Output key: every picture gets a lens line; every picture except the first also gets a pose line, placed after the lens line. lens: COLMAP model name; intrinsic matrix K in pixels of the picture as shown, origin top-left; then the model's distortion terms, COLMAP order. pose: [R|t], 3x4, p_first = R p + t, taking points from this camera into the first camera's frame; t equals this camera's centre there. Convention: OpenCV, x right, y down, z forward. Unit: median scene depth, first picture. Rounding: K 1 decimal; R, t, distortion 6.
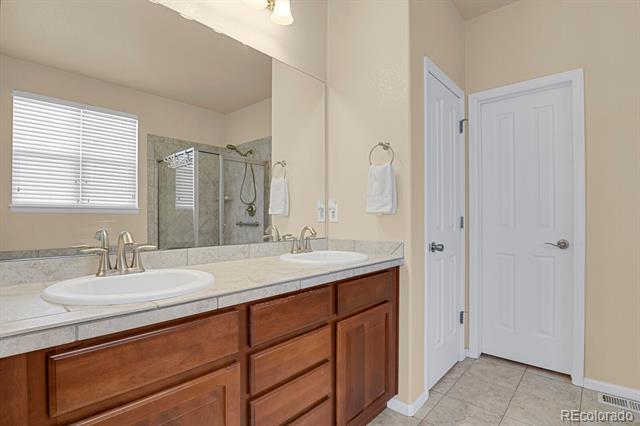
lens RADIAL K [[313.2, 0, 322.5], [0, 313.2, 214.2], [0, 0, 1]] dist [-0.022880, -0.004911]
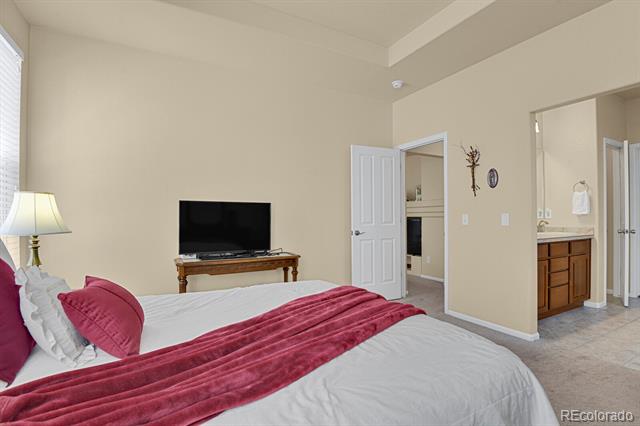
lens RADIAL K [[313.2, 0, 317.9], [0, 313.2, 212.0], [0, 0, 1]] dist [-0.022880, -0.004911]
pose [[0.938209, -0.004985, -0.346032, -0.796533], [0.007817, 0.999946, 0.006787, -0.048597], [0.345980, -0.009072, 0.938198, -1.645058]]
